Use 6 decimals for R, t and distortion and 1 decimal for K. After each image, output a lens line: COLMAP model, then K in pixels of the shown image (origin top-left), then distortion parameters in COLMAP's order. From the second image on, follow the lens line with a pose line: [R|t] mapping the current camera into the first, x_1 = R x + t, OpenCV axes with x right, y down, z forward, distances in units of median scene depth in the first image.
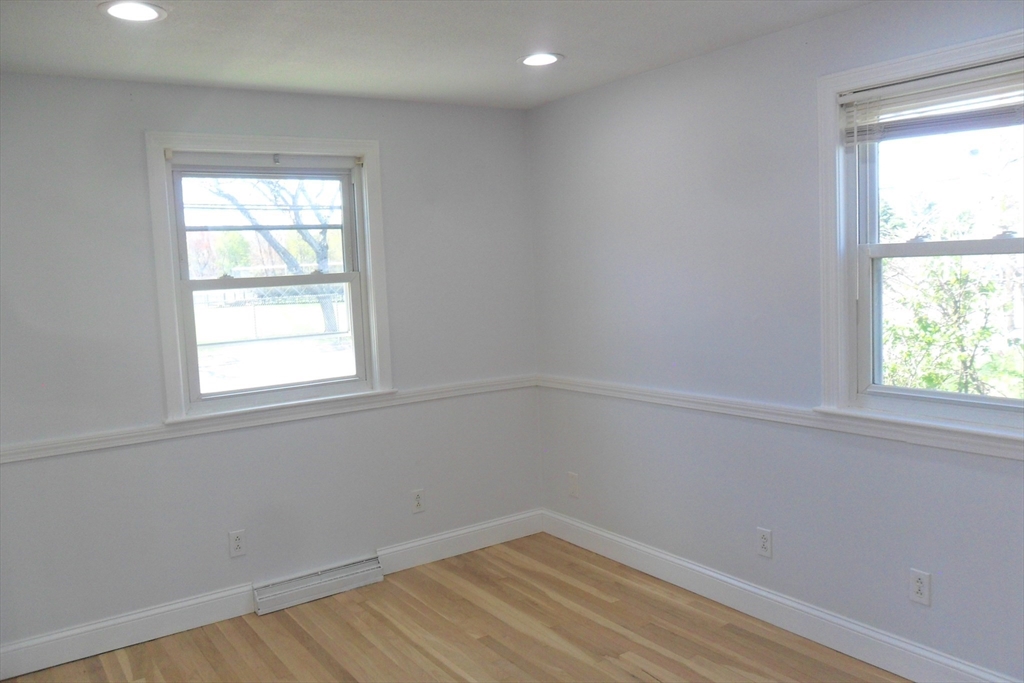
lens RADIAL K [[822.1, 0, 512.0], [0, 822.1, 341.5], [0, 0, 1]] dist [-0.015169, -0.013335]
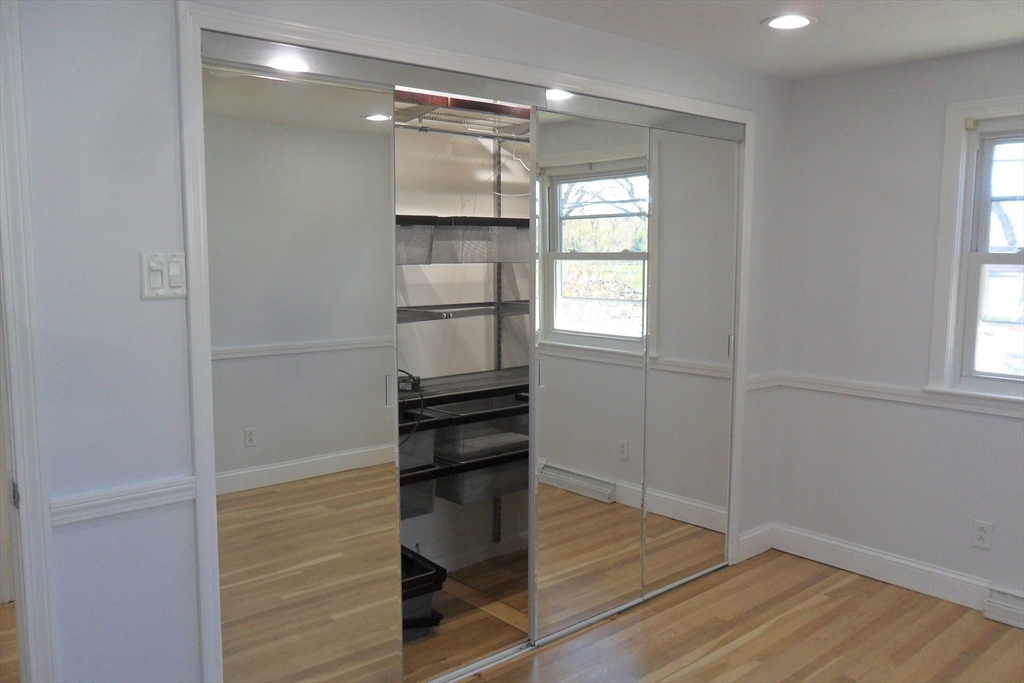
lens RADIAL K [[822.1, 0, 512.0], [0, 822.1, 341.5], [0, 0, 1]] dist [-0.015169, -0.013335]
pose [[0.107847, 0.154803, -0.982041, 0.532316], [-0.097164, 0.984715, 0.144554, -0.059588], [0.989408, 0.079829, 0.121239, 0.358940]]
